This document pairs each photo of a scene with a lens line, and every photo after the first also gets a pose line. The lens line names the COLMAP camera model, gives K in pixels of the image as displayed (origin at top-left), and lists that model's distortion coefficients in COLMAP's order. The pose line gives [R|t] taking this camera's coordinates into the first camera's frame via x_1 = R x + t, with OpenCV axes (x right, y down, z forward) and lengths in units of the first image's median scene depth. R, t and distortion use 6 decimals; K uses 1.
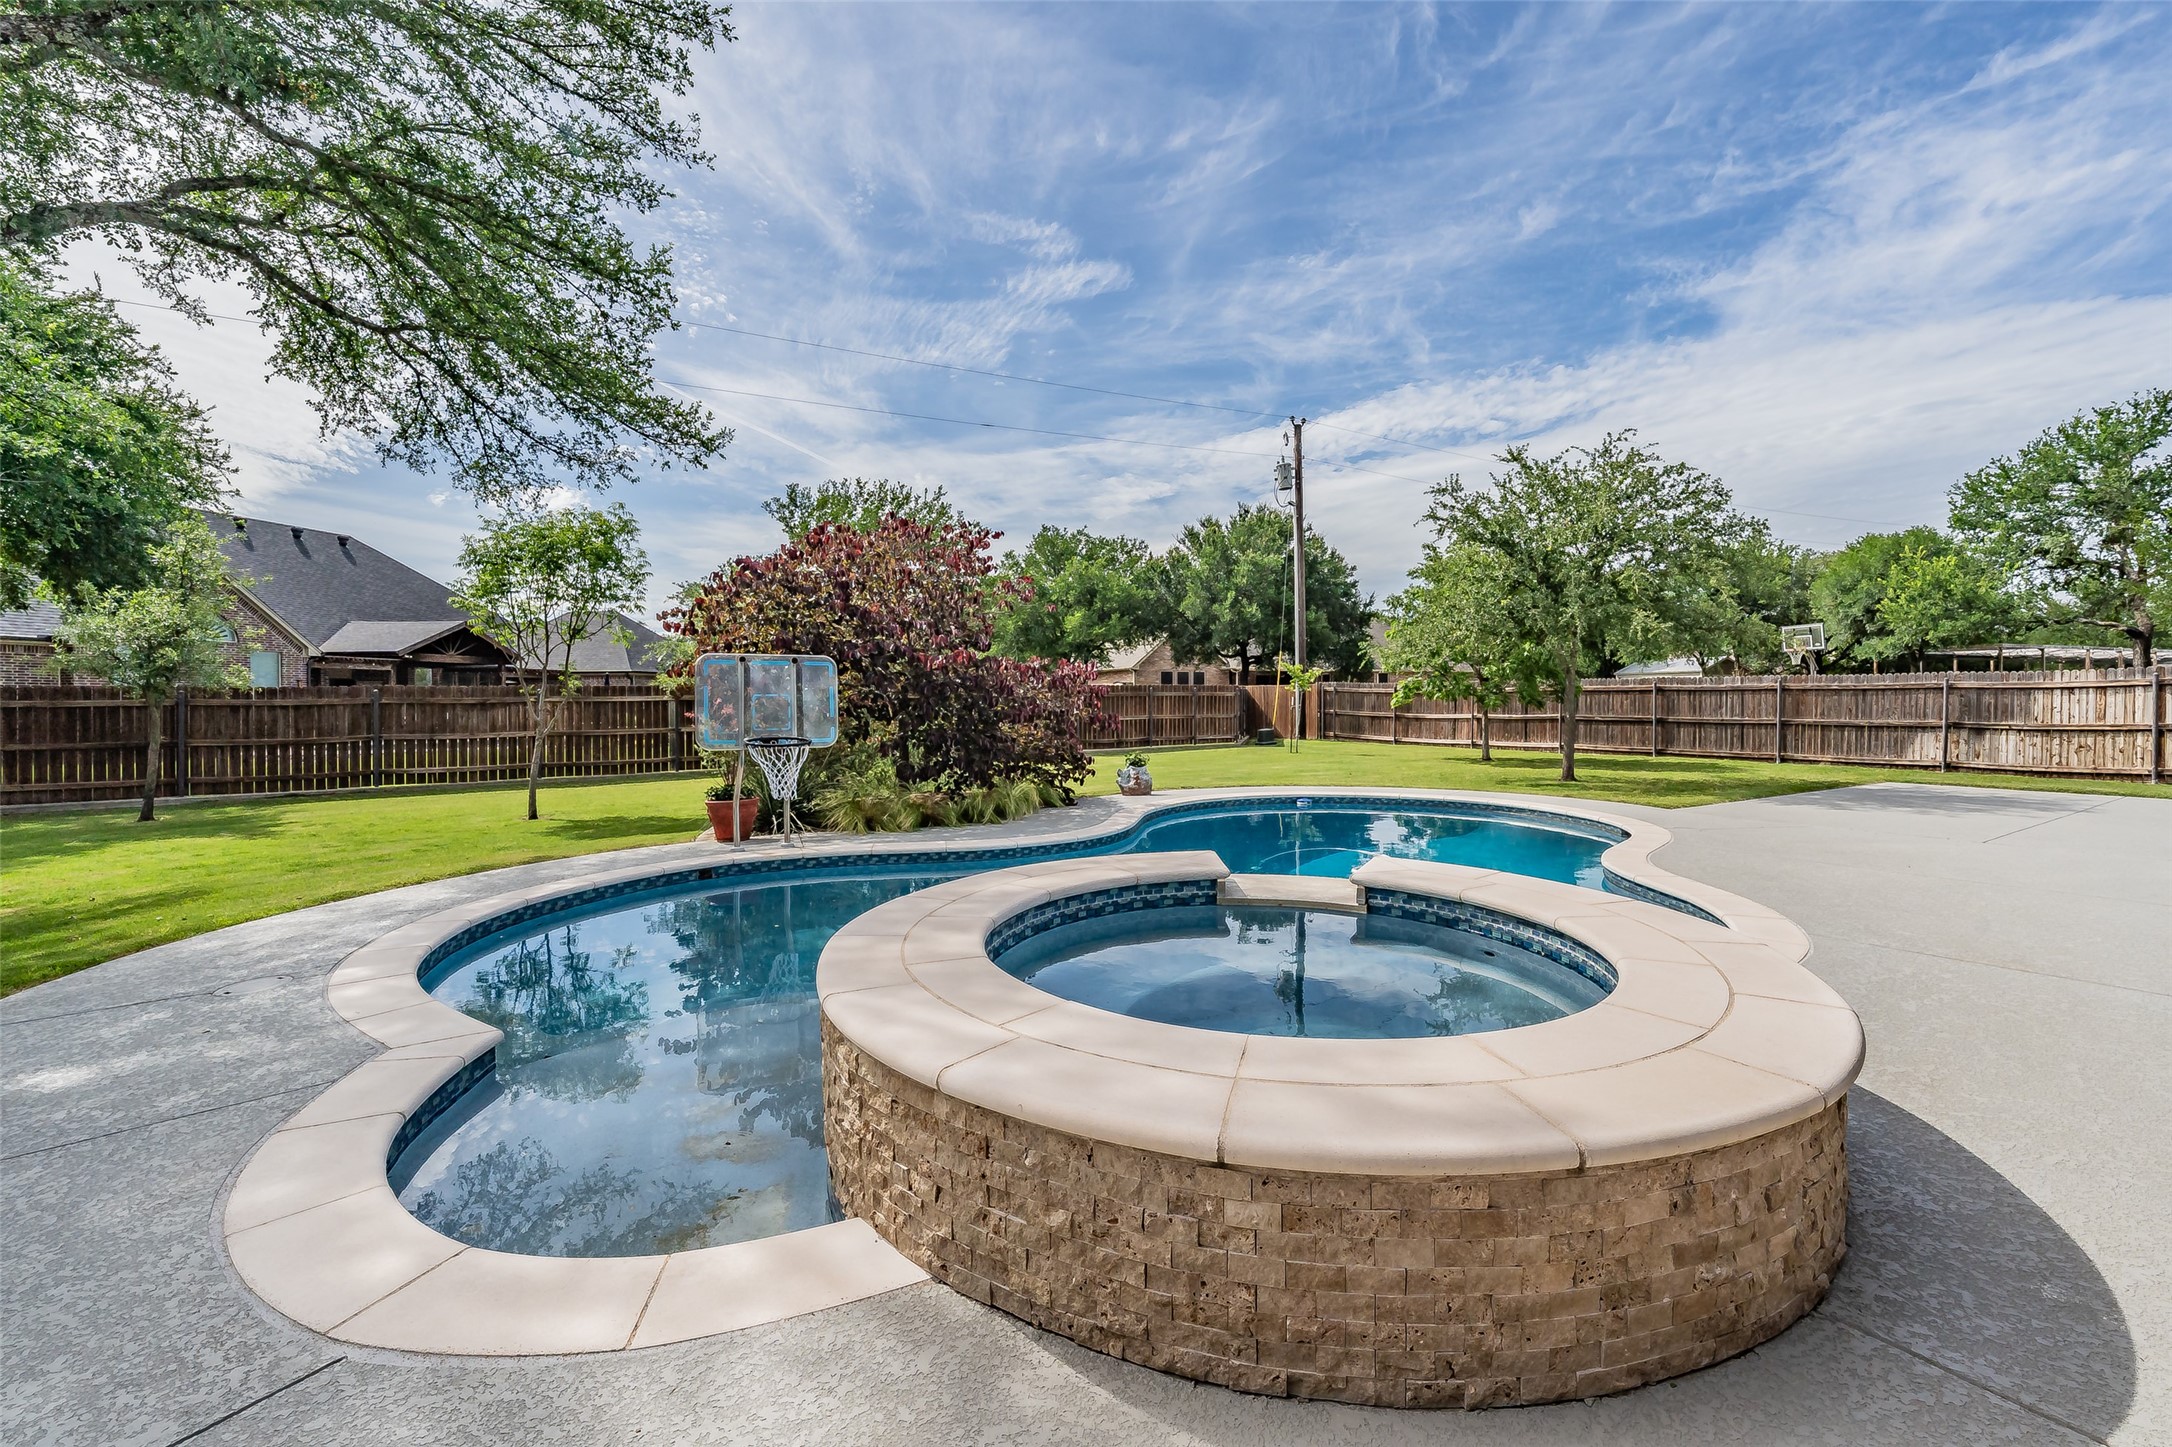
lens RADIAL K [[870.0, 0, 1092.2], [0, 870.0, 706.9], [0, 0, 1]] dist [-0.001601, 0.000197]
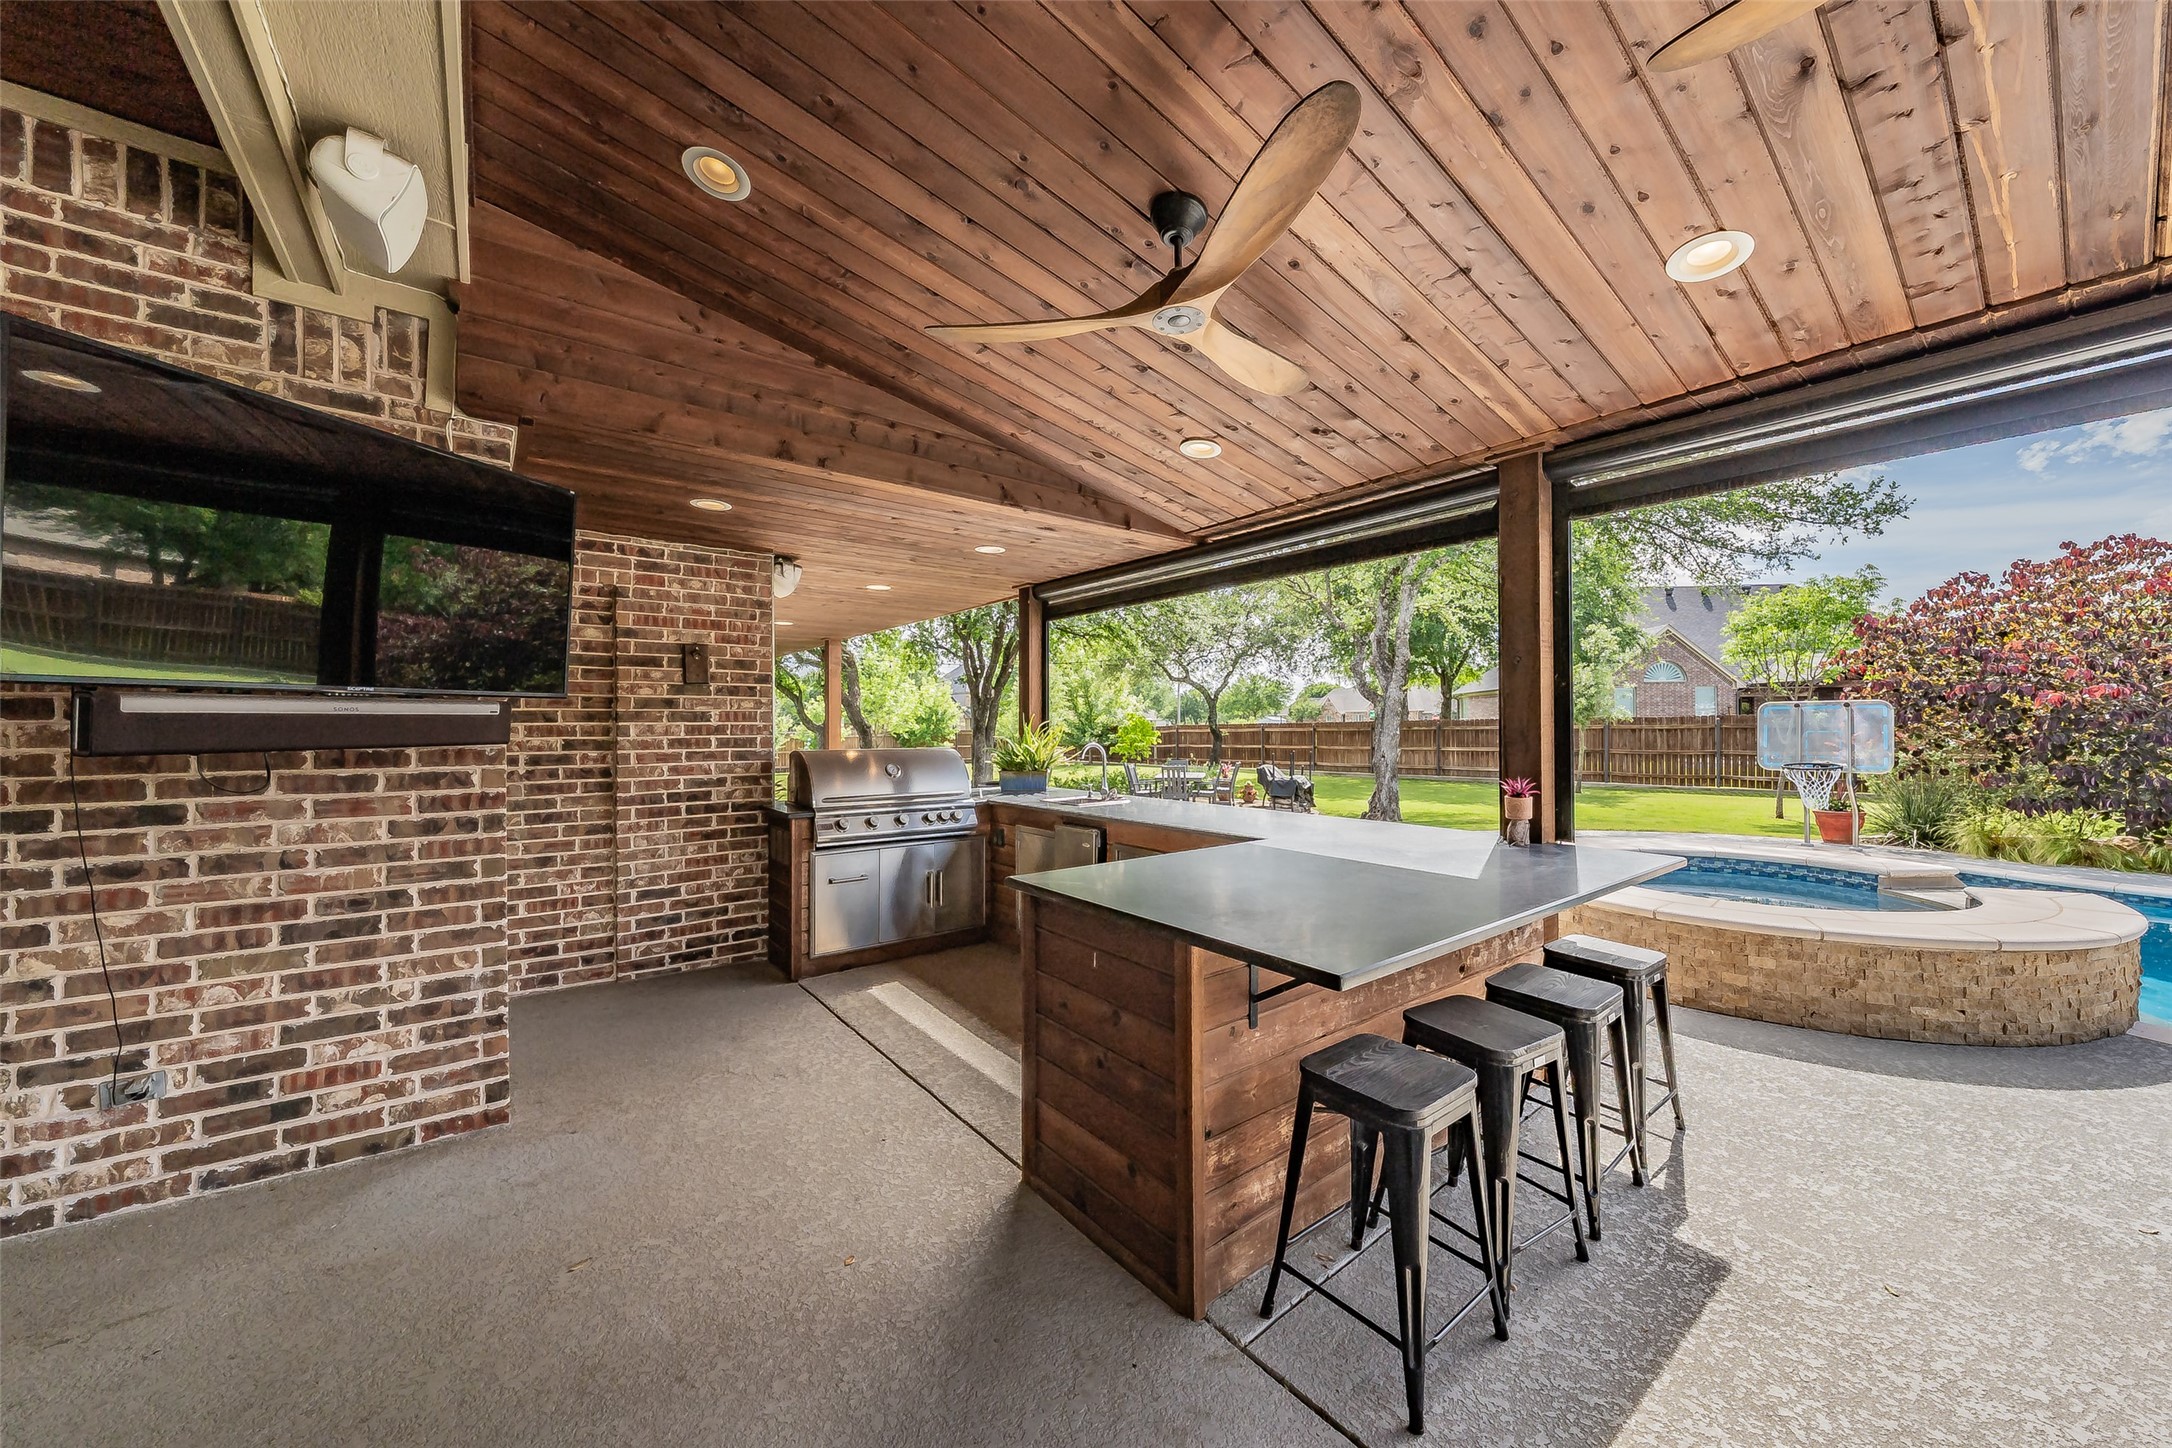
lens RADIAL K [[772.9, 0, 1086.0], [0, 772.9, 724.0], [0, 0, 1]] dist [-0.000304, 0.000632]
pose [[0.069791, 0.002494, -0.997558, 0.298339], [0.000482, 0.999997, 0.002534, -0.011642], [0.997561, -0.000658, 0.069790, -0.084162]]
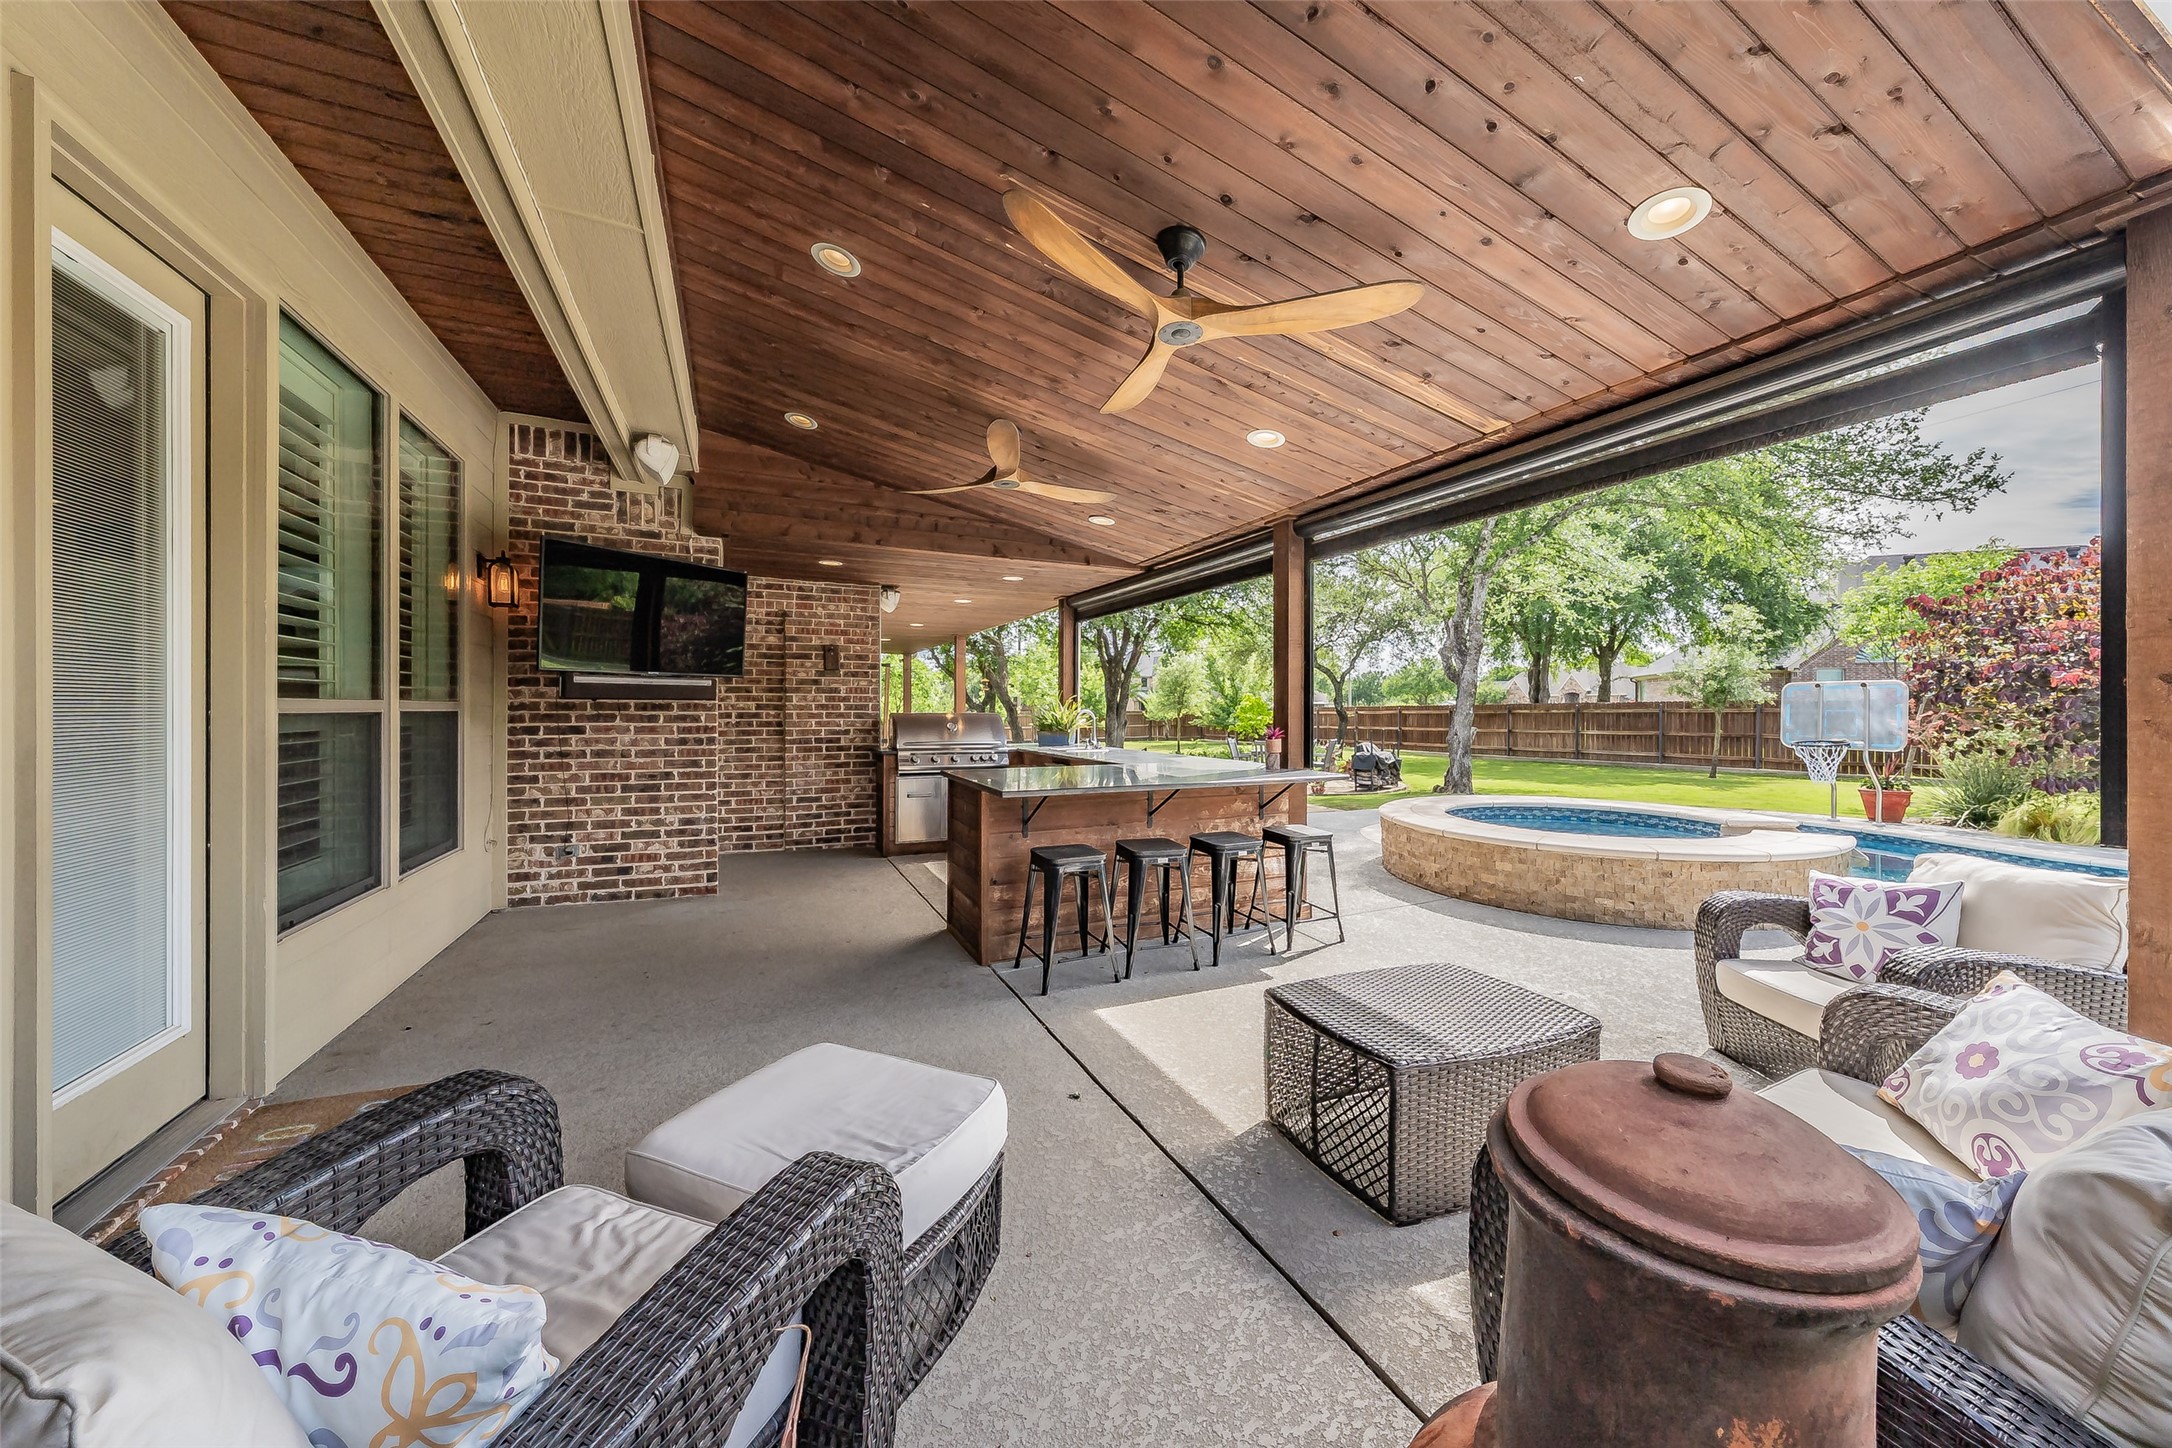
lens RADIAL K [[748.0, 0, 1094.6], [0, 748.0, 714.8], [0, 0, 1]] dist [0.008223, -0.000018]
pose [[-0.149809, 0.012211, -0.988640, 0.405752], [-0.005485, 0.999898, 0.013181, -0.006560], [0.988700, 0.007397, -0.149727, 0.002703]]
